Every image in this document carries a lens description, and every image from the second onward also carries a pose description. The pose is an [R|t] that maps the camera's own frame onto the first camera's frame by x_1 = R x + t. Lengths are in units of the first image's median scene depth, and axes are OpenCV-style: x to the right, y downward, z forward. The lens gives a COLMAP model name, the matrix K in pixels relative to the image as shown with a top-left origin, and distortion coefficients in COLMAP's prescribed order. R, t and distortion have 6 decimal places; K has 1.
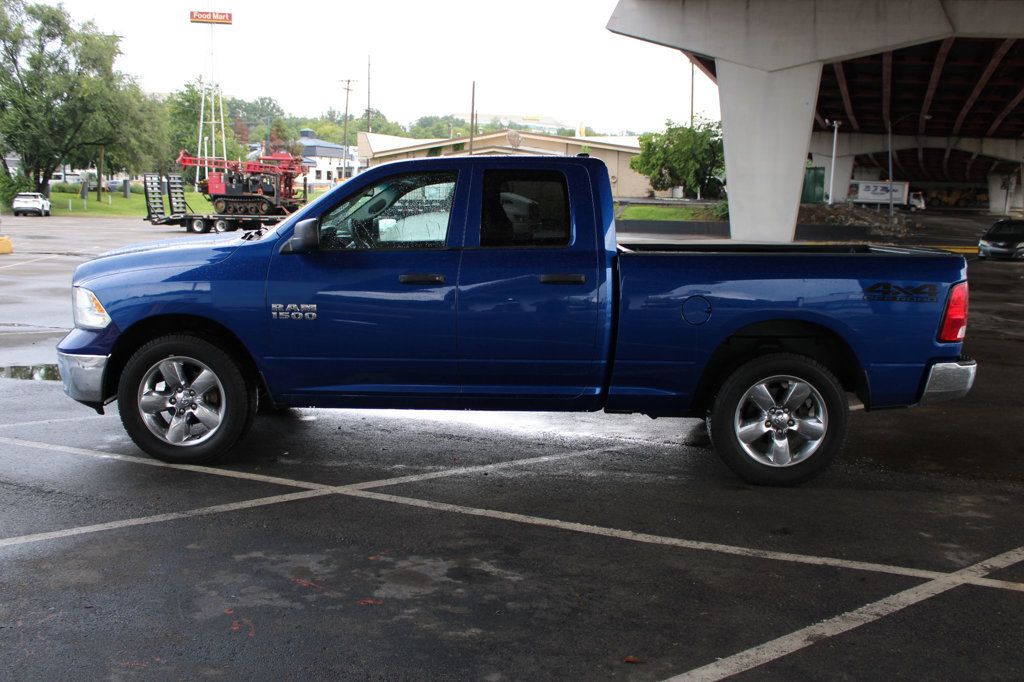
lens RADIAL K [[972.2, 0, 512.0], [0, 972.2, 341.0], [0, 0, 1]] dist [-0.047107, 0.004485]
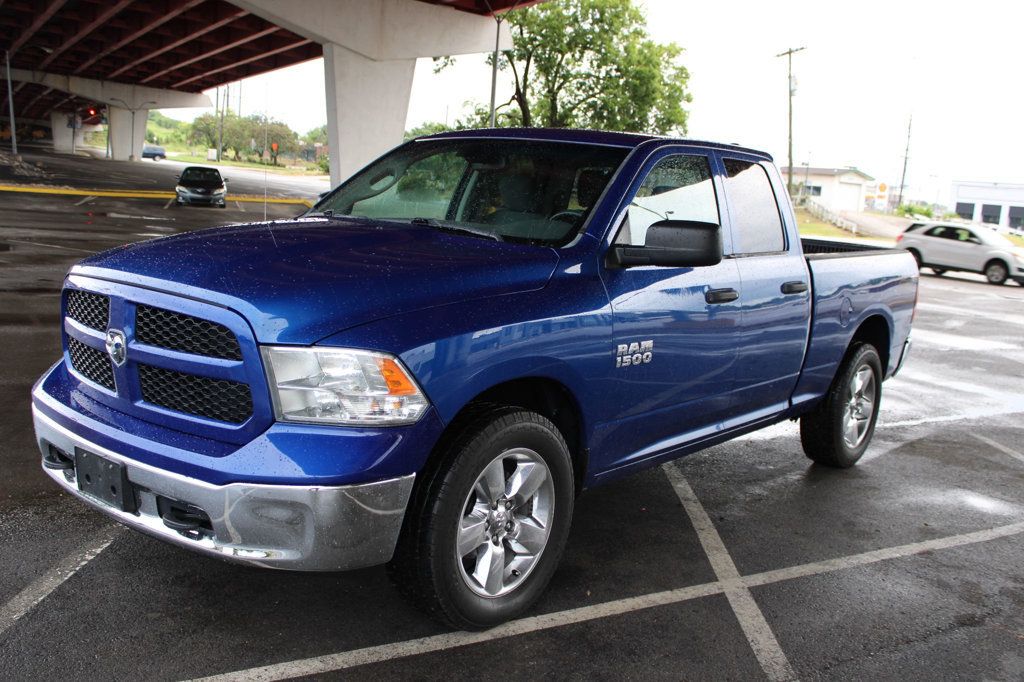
lens RADIAL K [[972.2, 0, 512.0], [0, 972.2, 341.0], [0, 0, 1]] dist [-0.047107, 0.004485]
pose [[0.605142, -0.100292, 0.789775, -0.121833], [0.048831, 0.994841, 0.088917, -0.015515], [-0.794618, -0.015242, 0.606918, 0.097268]]
